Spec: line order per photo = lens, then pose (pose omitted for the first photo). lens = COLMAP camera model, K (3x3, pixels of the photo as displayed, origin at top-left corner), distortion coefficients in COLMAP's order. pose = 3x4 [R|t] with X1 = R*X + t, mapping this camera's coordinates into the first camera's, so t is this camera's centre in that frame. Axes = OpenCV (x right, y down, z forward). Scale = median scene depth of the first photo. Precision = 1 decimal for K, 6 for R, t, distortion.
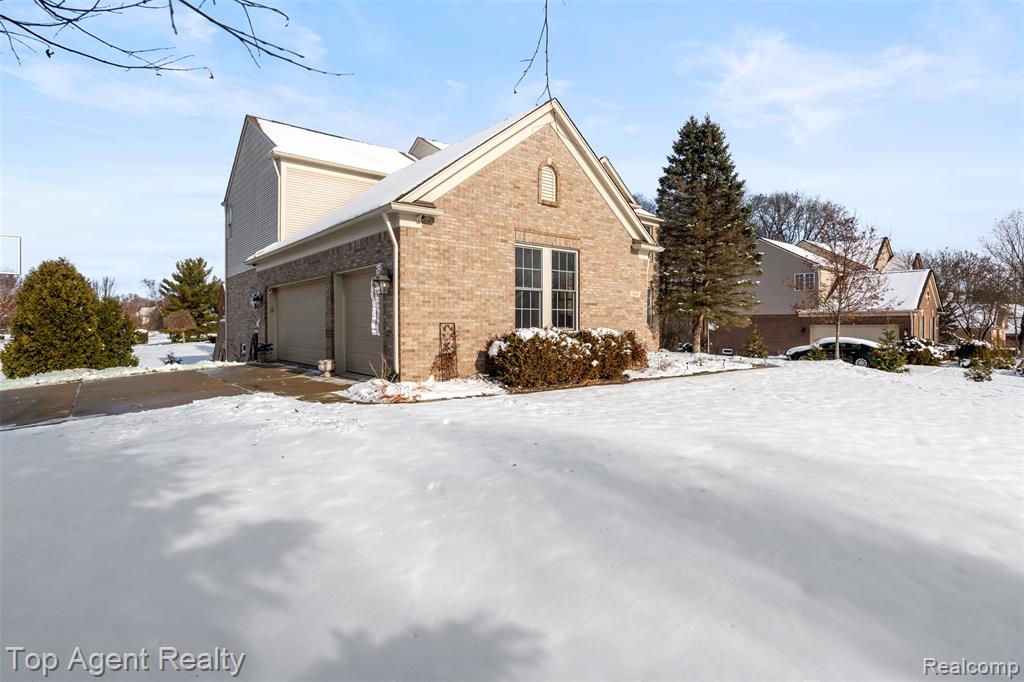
lens RADIAL K [[522.0, 0, 514.0], [0, 522.0, 330.5], [0, 0, 1]] dist [-0.001209, 0.000486]
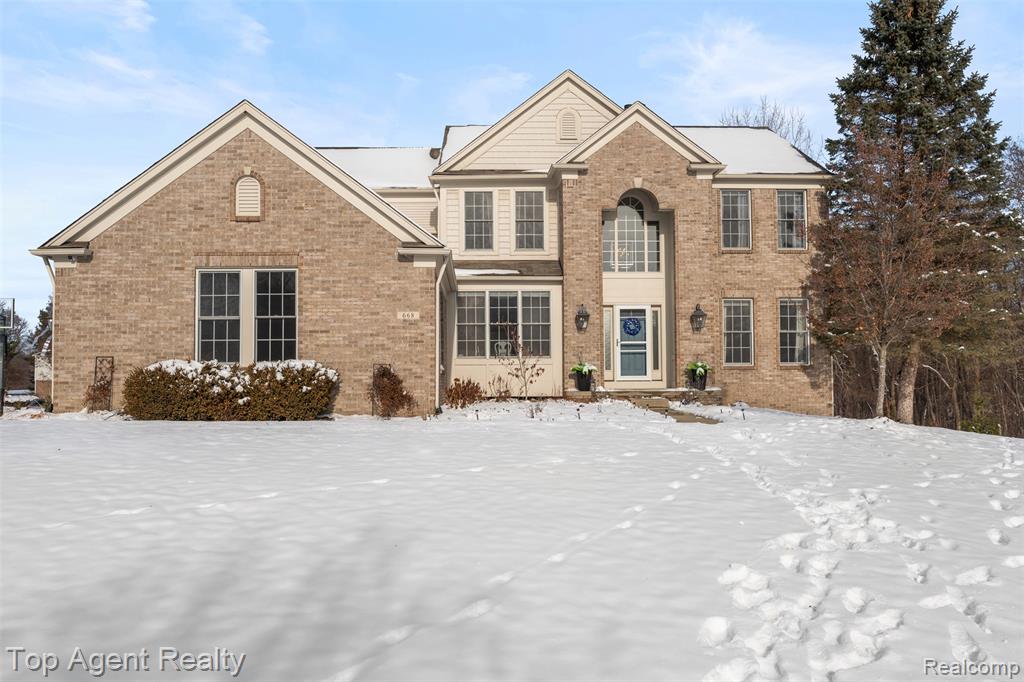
lens RADIAL K [[821.0, 0, 512.7], [0, 821.0, 343.2], [0, 0, 1]] dist [0.008217, 0.004129]
pose [[0.777902, -0.024254, -0.627917, 1.376625], [-0.000189, 0.999246, -0.038832, 0.019955], [0.628385, 0.030326, 0.777311, 0.231932]]
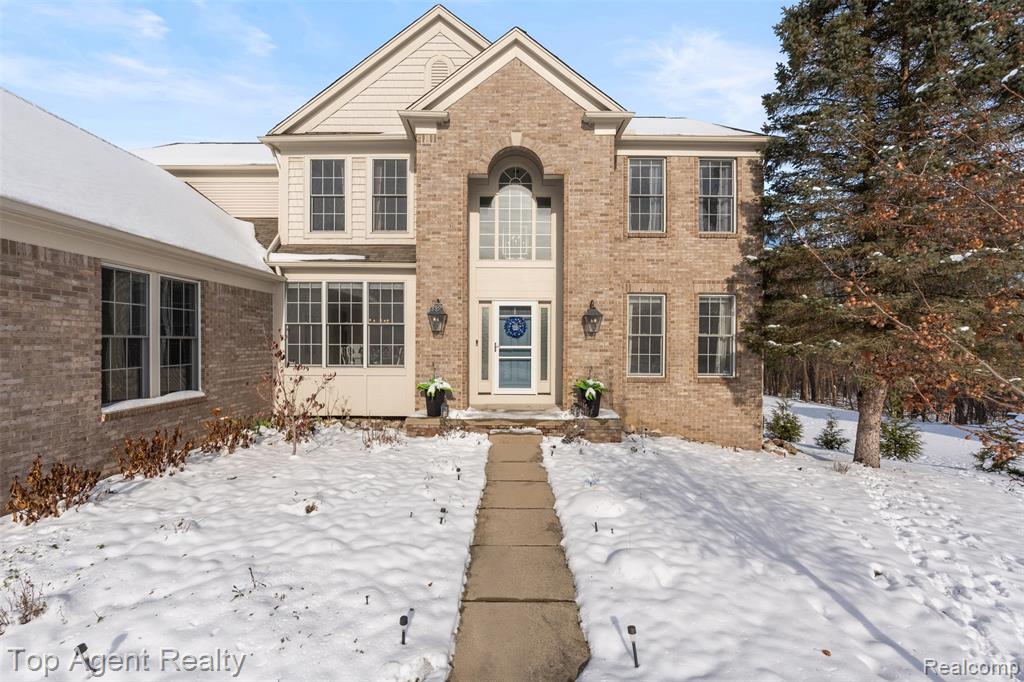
lens RADIAL K [[446.4, 0, 513.8], [0, 446.4, 340.8], [0, 0, 1]] dist [-0.004957, -0.000649]
pose [[0.754206, 0.013637, -0.656496, 0.891387], [-0.011112, 0.999906, 0.008005, -0.086732], [0.656544, 0.001257, 0.754287, 1.385676]]
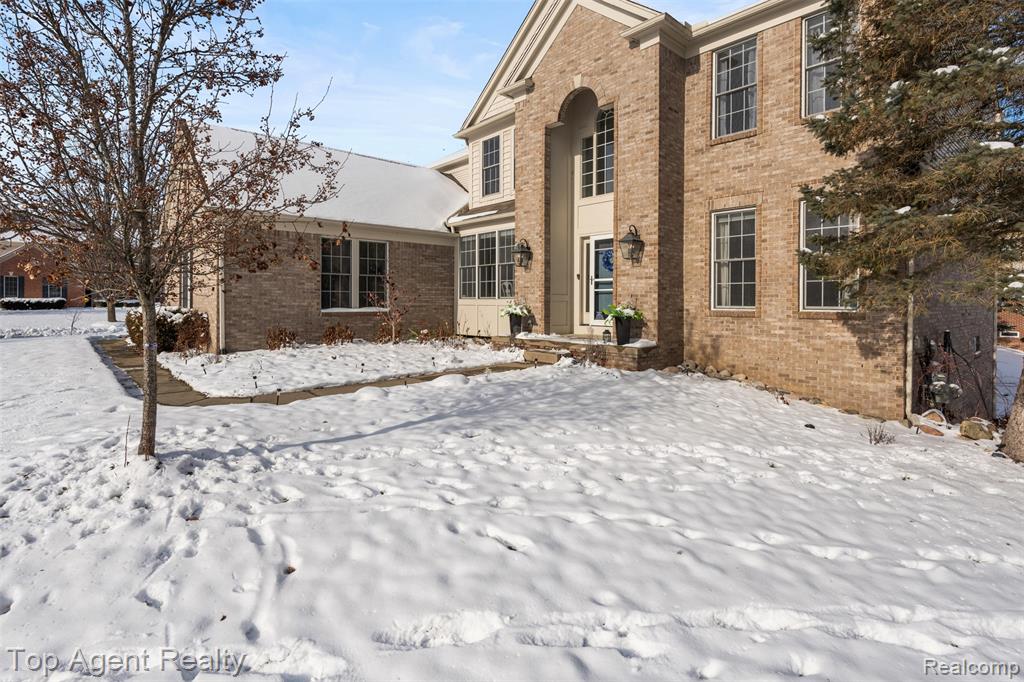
lens RADIAL K [[522.0, 0, 508.3], [0, 522.0, 303.1], [0, 0, 1]] dist [-0.001209, 0.000486]
pose [[0.000911, 0.013231, -0.999912, 1.394569], [-0.000345, 0.999912, 0.013231, -0.030094], [1.000000, 0.000333, 0.000915, 1.889988]]
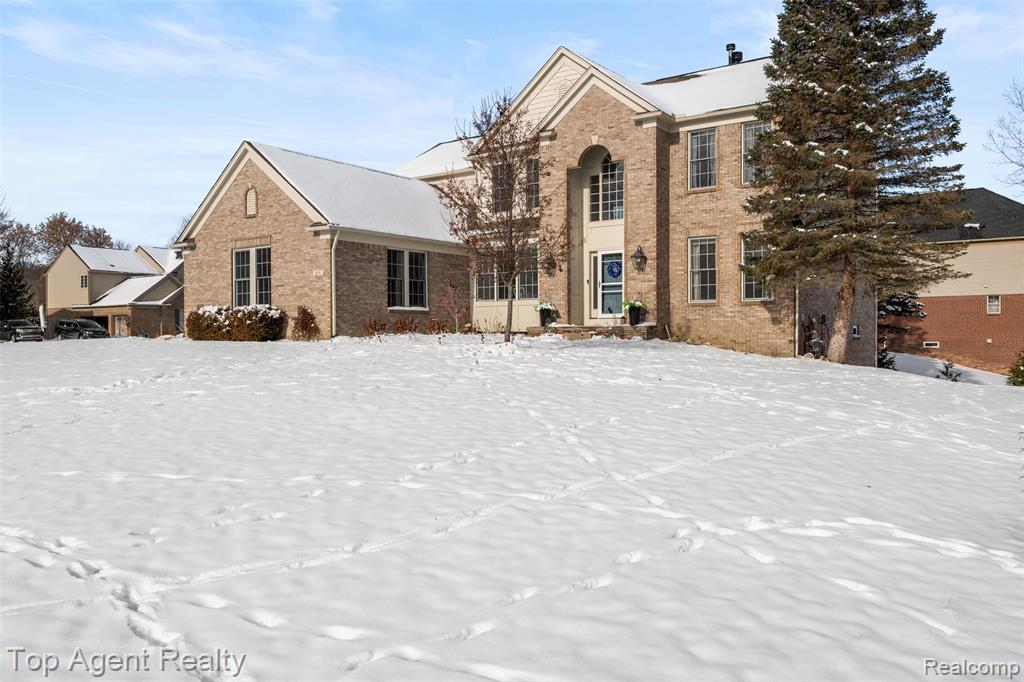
lens RADIAL K [[821.0, 0, 504.8], [0, 821.0, 337.3], [0, 0, 1]] dist [0.008217, 0.004129]
pose [[0.217263, 0.011989, -0.976039, 2.536979], [0.005003, 0.999898, 0.013395, 0.056840], [0.976100, -0.007793, 0.217181, 1.278616]]
